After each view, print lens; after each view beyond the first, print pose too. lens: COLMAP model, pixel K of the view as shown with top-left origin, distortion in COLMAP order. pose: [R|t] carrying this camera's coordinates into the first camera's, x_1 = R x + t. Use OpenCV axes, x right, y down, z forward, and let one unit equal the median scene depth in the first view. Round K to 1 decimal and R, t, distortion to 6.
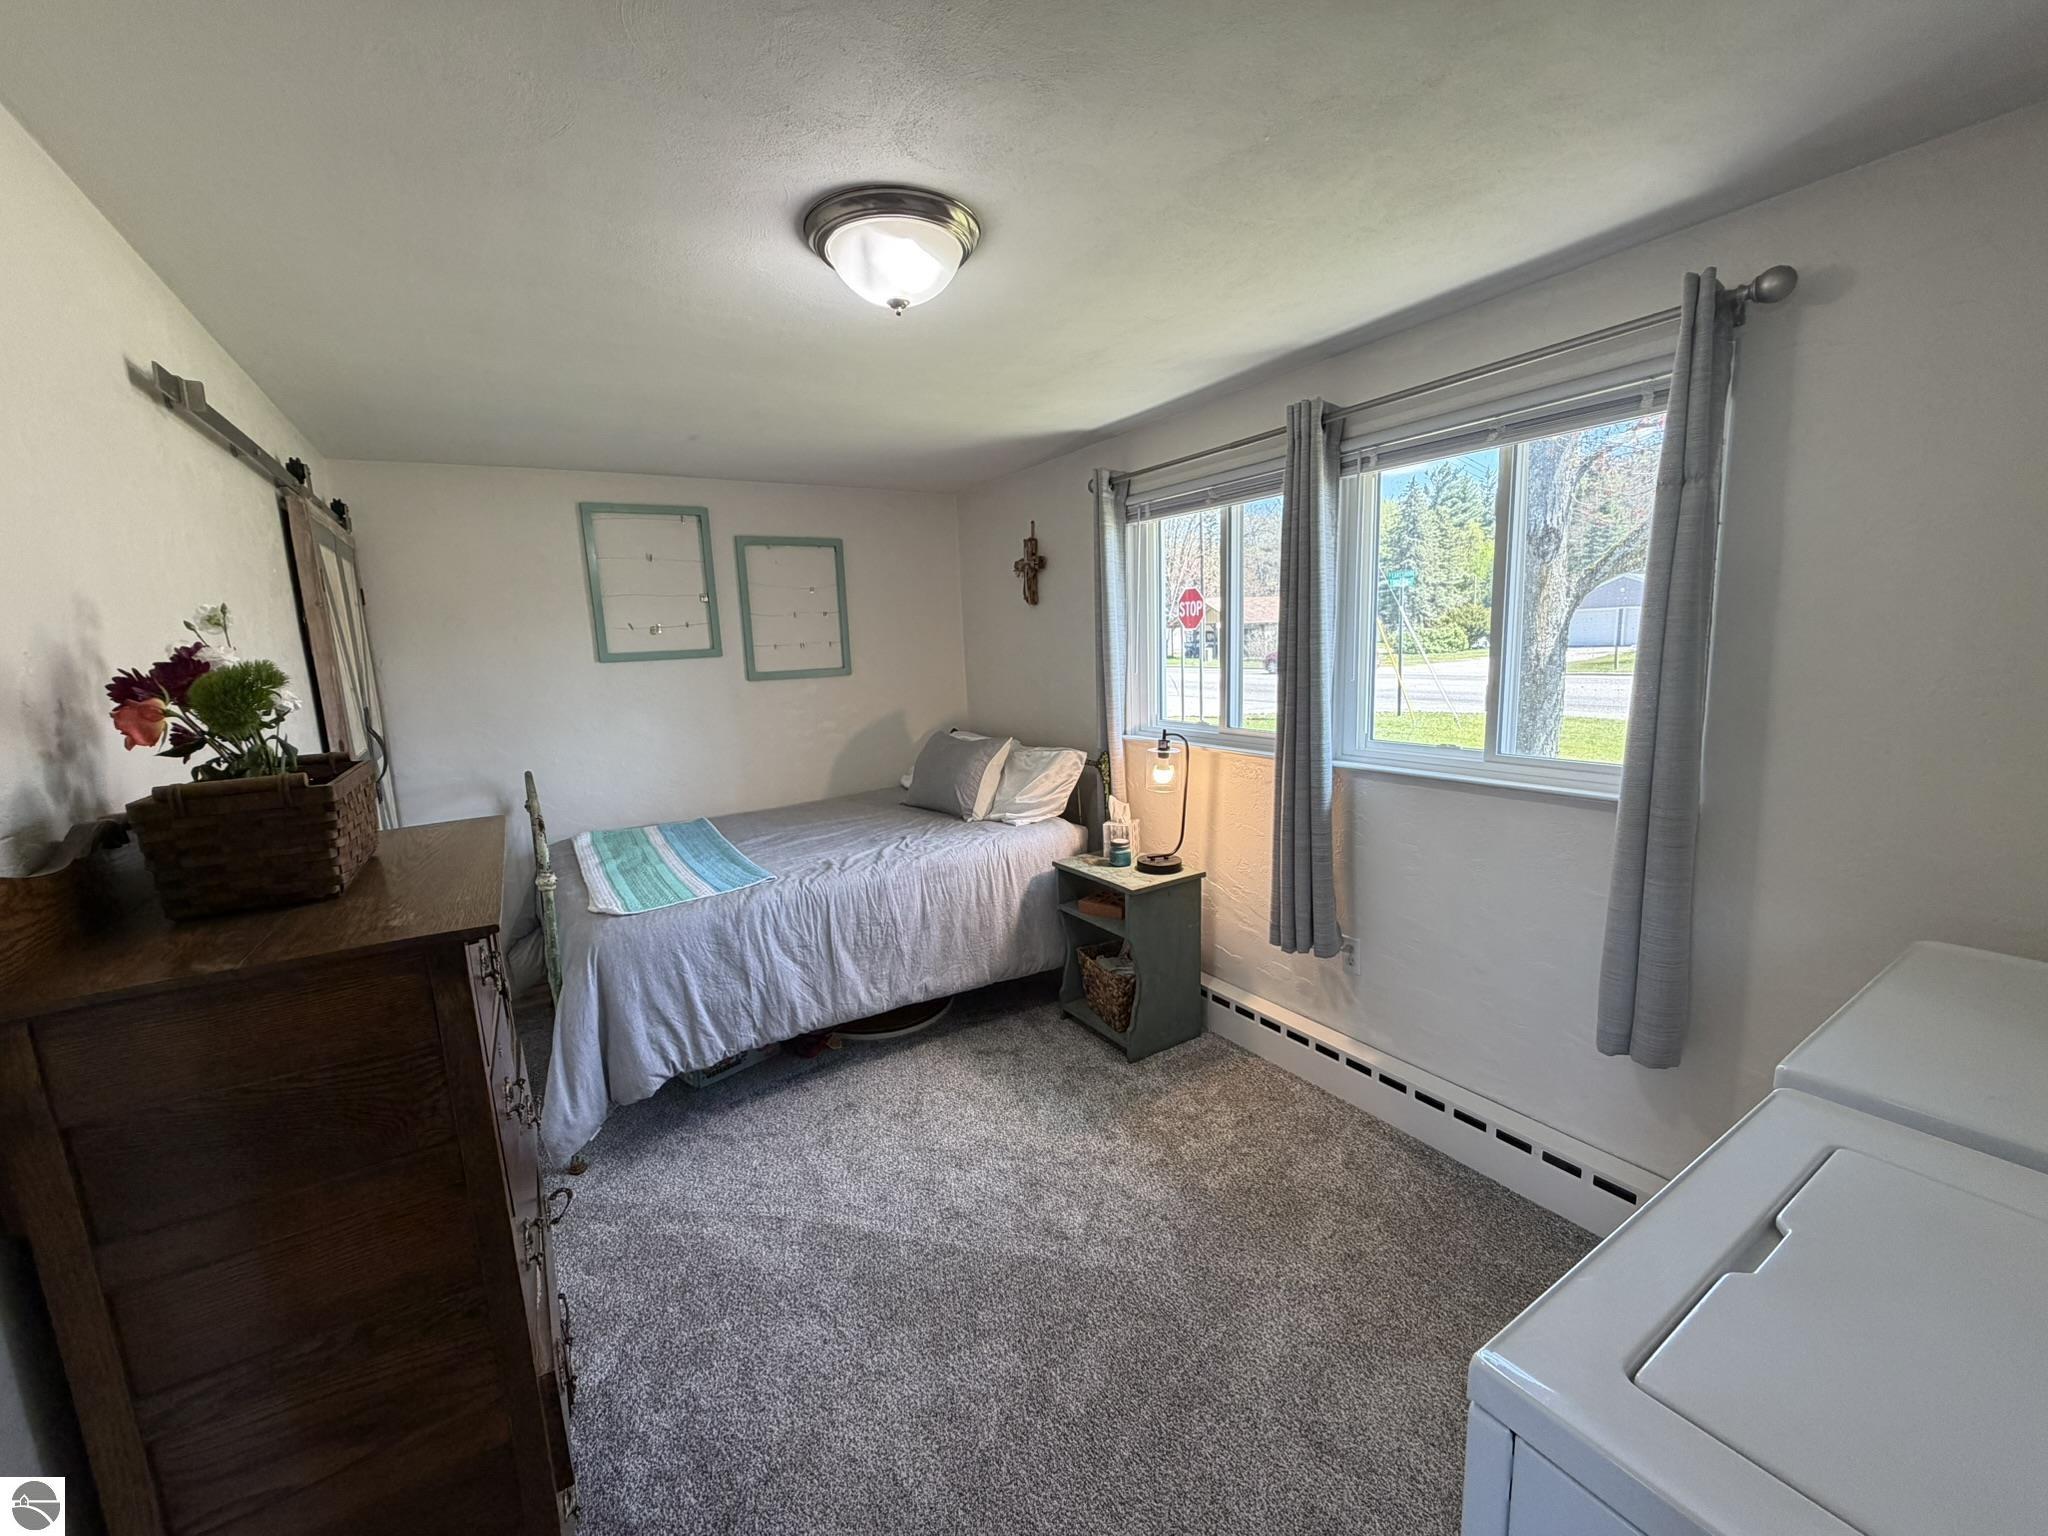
lens RADIAL K [[816.0, 0, 1013.7], [0, 816.0, 767.9], [0, 0, 1]] dist [-0.001208, -0.000367]
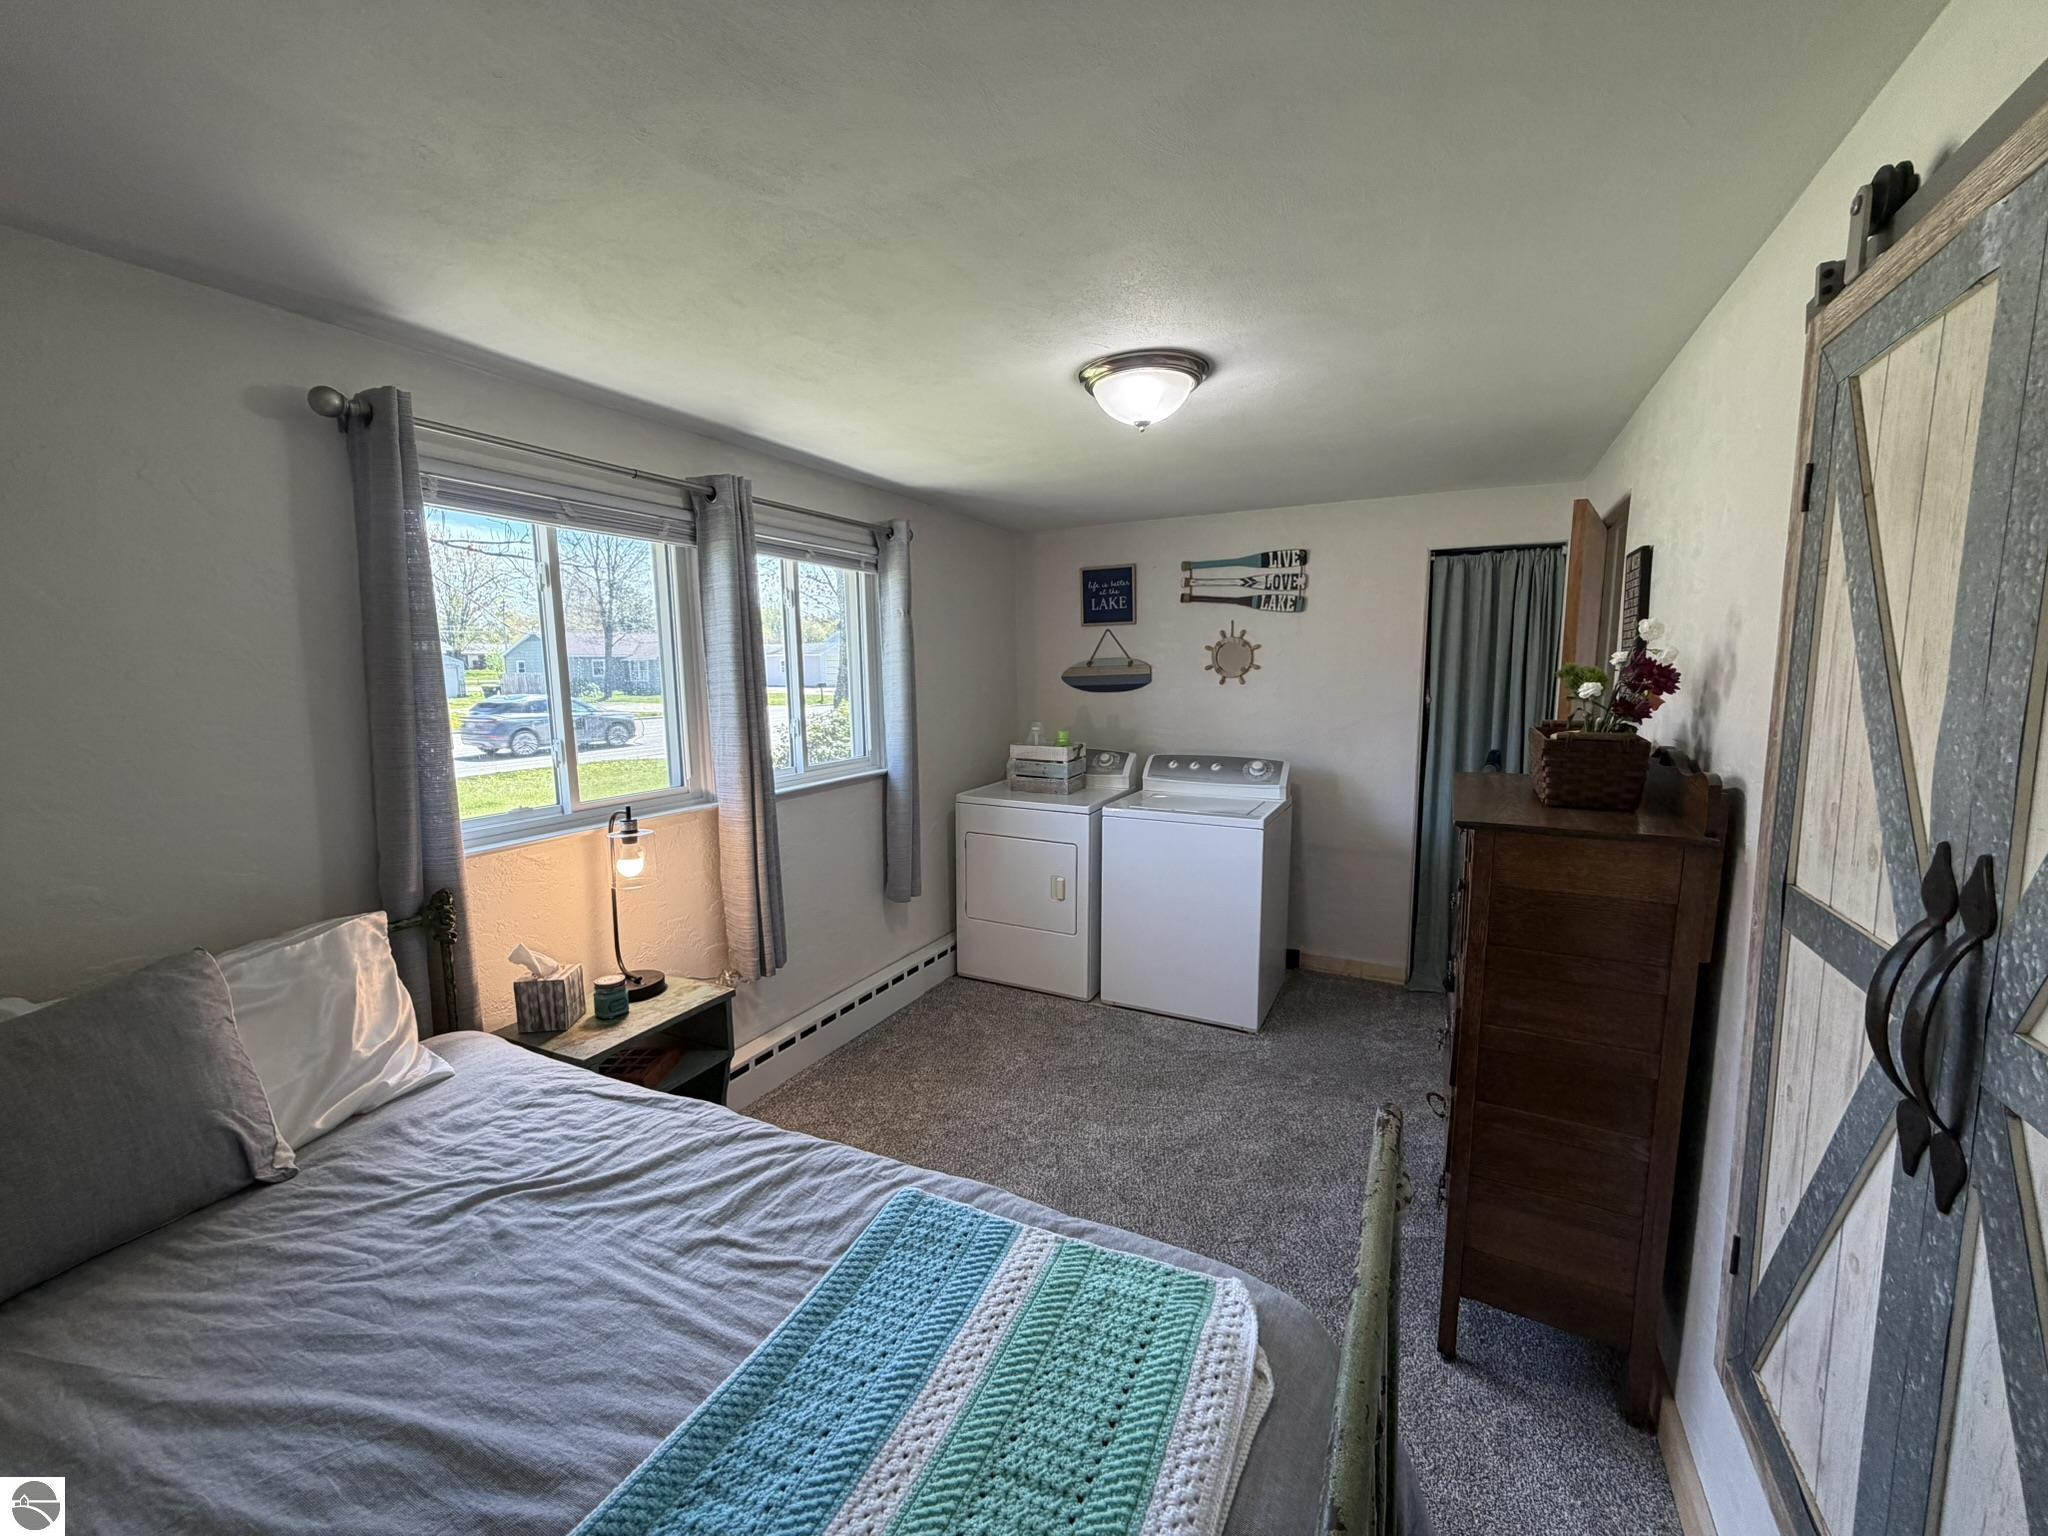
lens RADIAL K [[816.0, 0, 1019.1], [0, 816.0, 767.1], [0, 0, 1]] dist [-0.001208, -0.000367]
pose [[-0.515017, -0.051159, 0.855652, -0.658483], [0.178303, 0.969989, 0.165316, -0.143005], [-0.838430, 0.237706, -0.490439, 1.057020]]
